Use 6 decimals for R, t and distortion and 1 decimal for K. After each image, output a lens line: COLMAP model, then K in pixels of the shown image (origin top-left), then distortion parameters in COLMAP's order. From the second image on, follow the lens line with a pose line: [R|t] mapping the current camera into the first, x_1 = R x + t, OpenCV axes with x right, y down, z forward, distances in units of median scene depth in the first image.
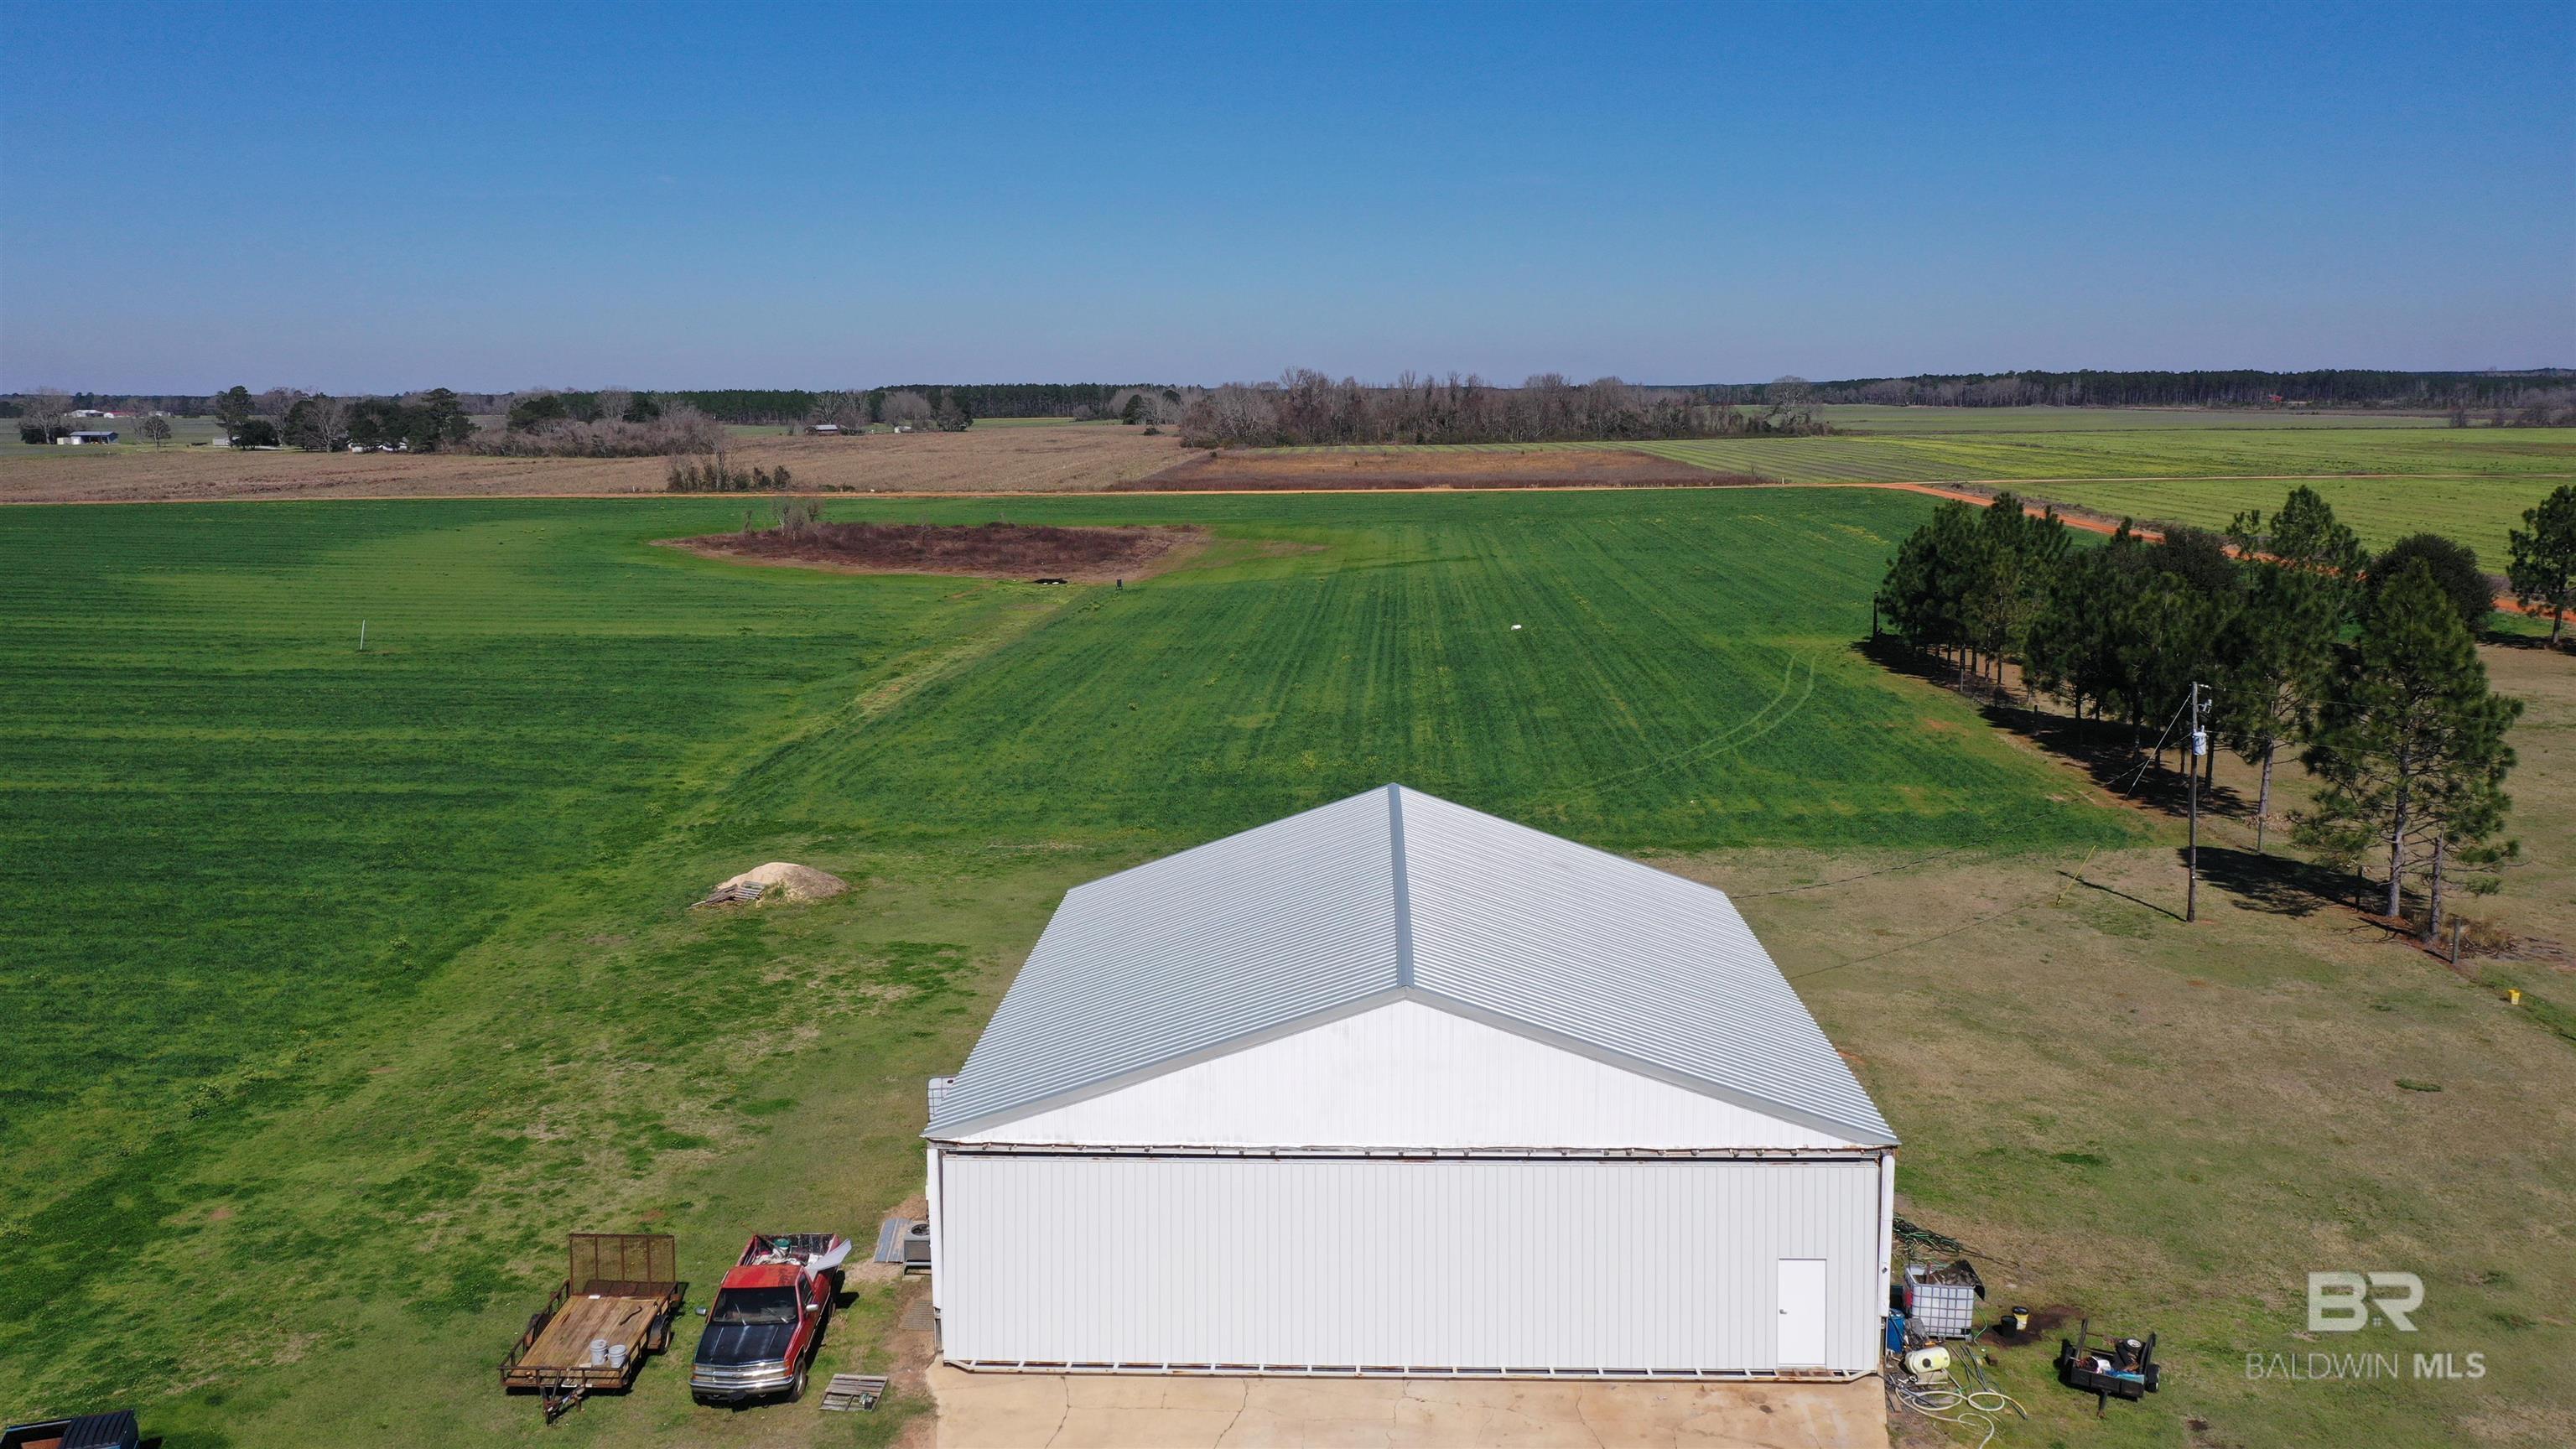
lens RADIAL K [[2046.6, 0, 1294.9], [0, 2046.6, 734.1], [0, 0, 1]] dist [0.015481, 0.004550]
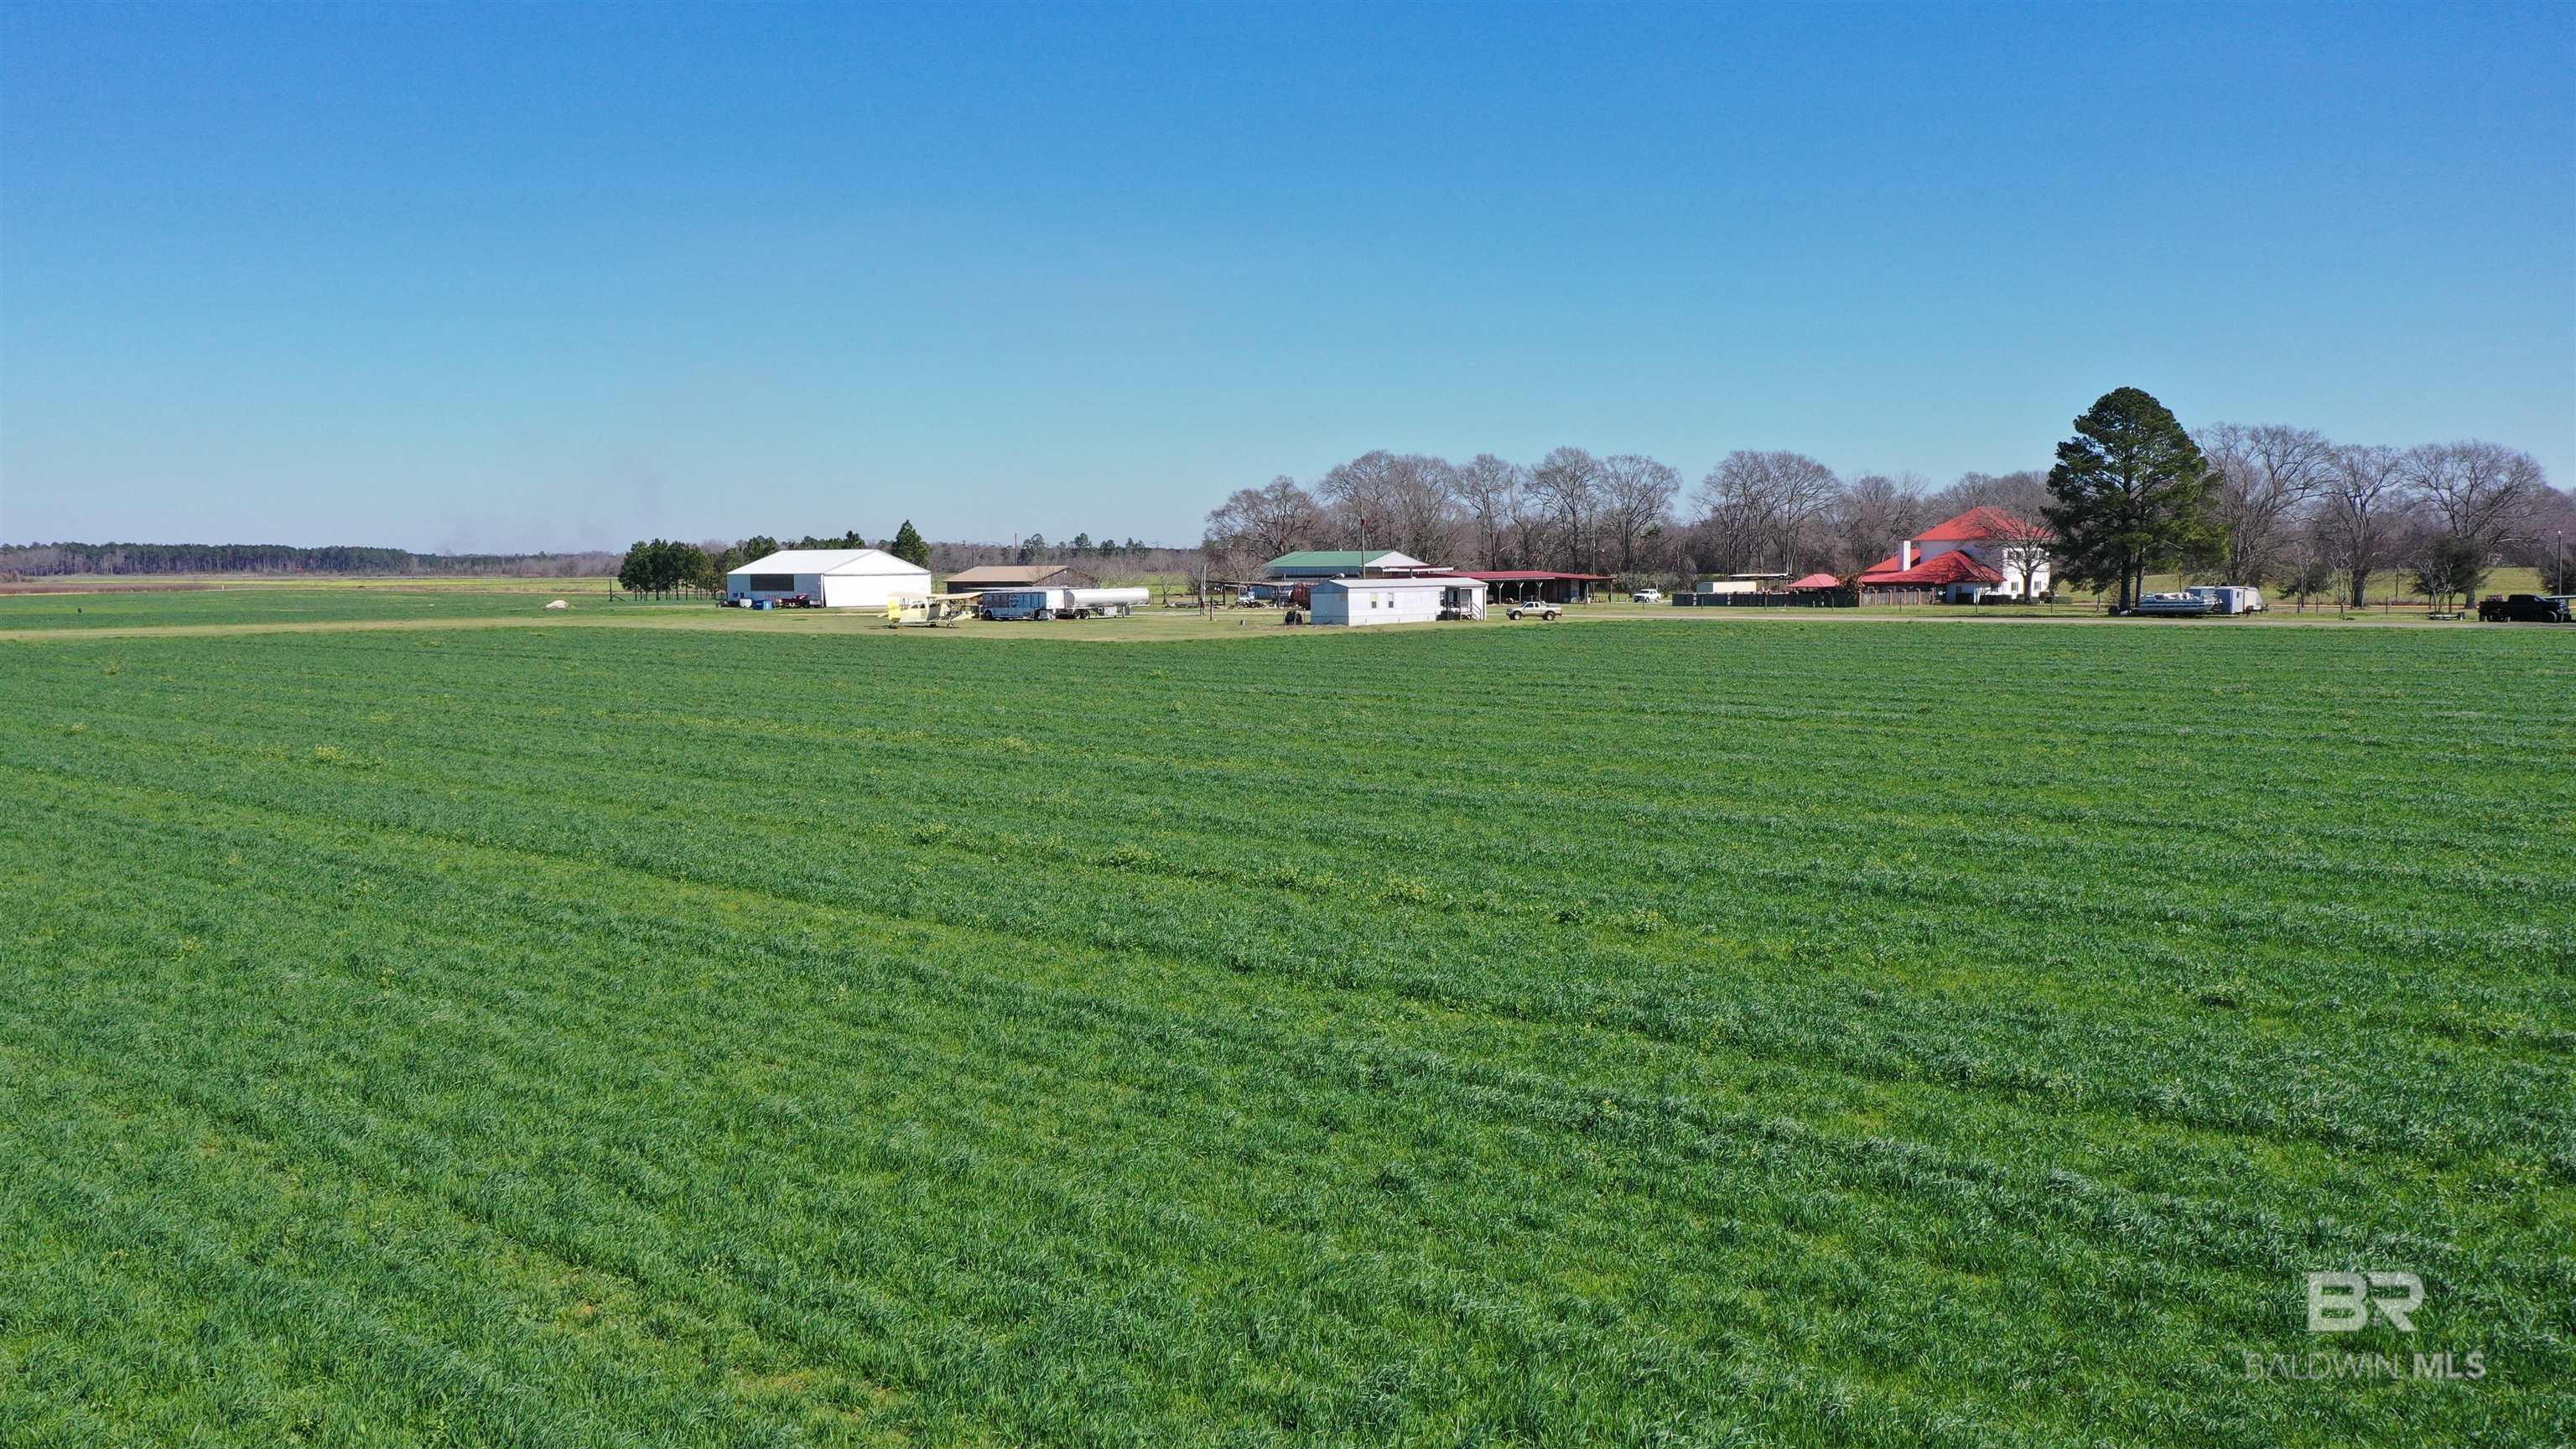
lens RADIAL K [[2046.6, 0, 1296.6], [0, 2046.6, 720.6], [0, 0, 1]] dist [0.015481, 0.004550]
pose [[0.594623, -0.056497, 0.802017, -2.992985], [0.133641, 0.990596, -0.029302, 0.693112], [-0.792820, 0.124606, 0.596582, -2.725997]]
